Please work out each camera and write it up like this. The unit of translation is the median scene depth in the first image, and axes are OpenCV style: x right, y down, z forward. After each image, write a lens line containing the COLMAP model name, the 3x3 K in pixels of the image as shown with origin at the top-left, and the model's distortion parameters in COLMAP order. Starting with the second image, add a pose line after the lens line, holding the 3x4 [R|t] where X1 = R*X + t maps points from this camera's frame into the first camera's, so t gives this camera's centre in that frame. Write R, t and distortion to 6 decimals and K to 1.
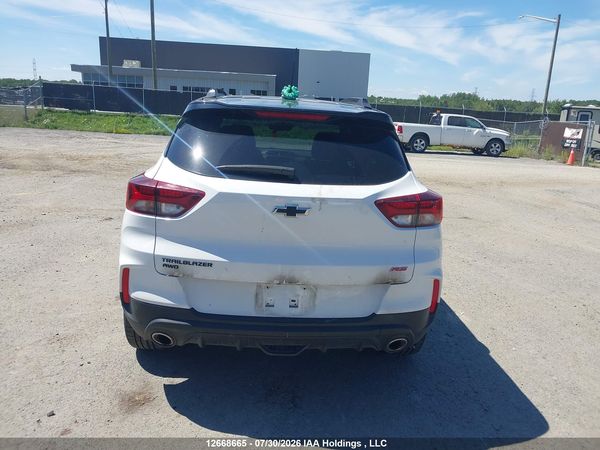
lens RADIAL K [[487.4, 0, 300.0], [0, 487.4, 225.0], [0, 0, 1]] dist [0.008528, -0.006011]
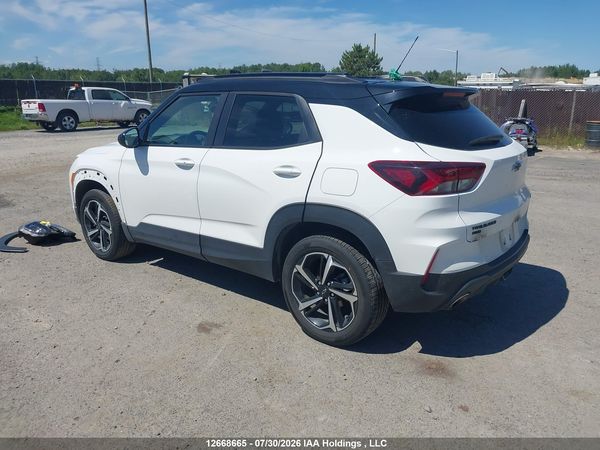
lens RADIAL K [[487.4, 0, 300.0], [0, 487.4, 225.0], [0, 0, 1]] dist [0.008528, -0.006011]
pose [[0.684063, -0.245619, 0.686826, -0.136127], [0.205414, 0.968361, 0.141713, -0.018534], [-0.699903, 0.044143, 0.712873, 0.047366]]
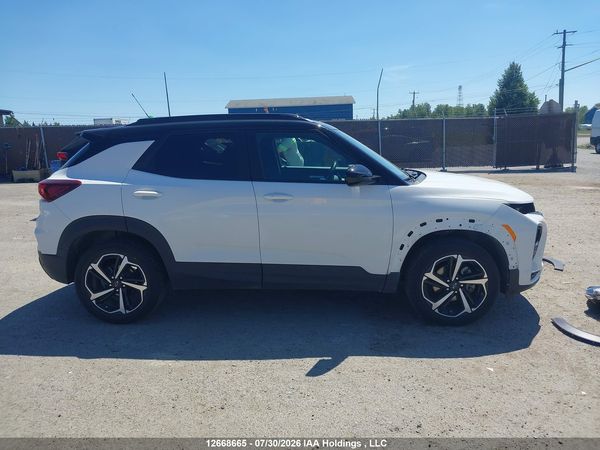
lens RADIAL K [[487.4, 0, 300.0], [0, 487.4, 225.0], [0, 0, 1]] dist [0.008528, -0.006011]
pose [[-0.138743, 0.131430, -0.981568, 0.186765], [-0.213873, 0.963788, 0.159280, -0.038040], [0.966958, 0.232030, -0.105610, 0.218048]]
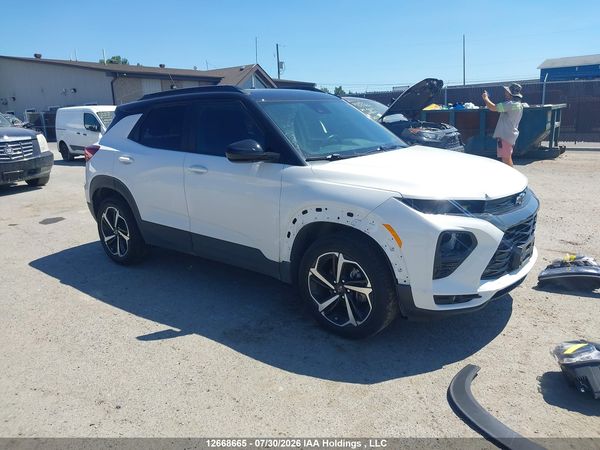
lens RADIAL K [[487.4, 0, 300.0], [0, 487.4, 225.0], [0, 0, 1]] dist [0.008528, -0.006011]
pose [[-0.696923, 0.136642, -0.704008, 0.123741], [-0.167702, 0.923409, 0.345241, -0.065568], [0.697262, 0.358670, -0.620630, 0.326230]]
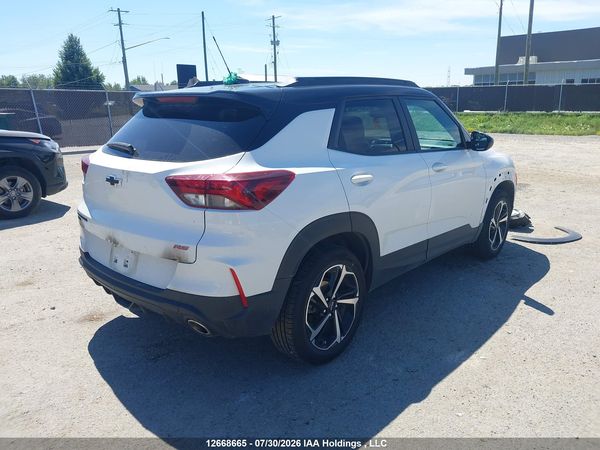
lens RADIAL K [[487.4, 0, 300.0], [0, 487.4, 225.0], [0, 0, 1]] dist [0.008528, -0.006011]
pose [[0.690617, 0.116641, -0.713753, 0.112511], [-0.119125, 0.991775, 0.046812, -0.003165], [0.713343, 0.052697, 0.698831, 0.050086]]
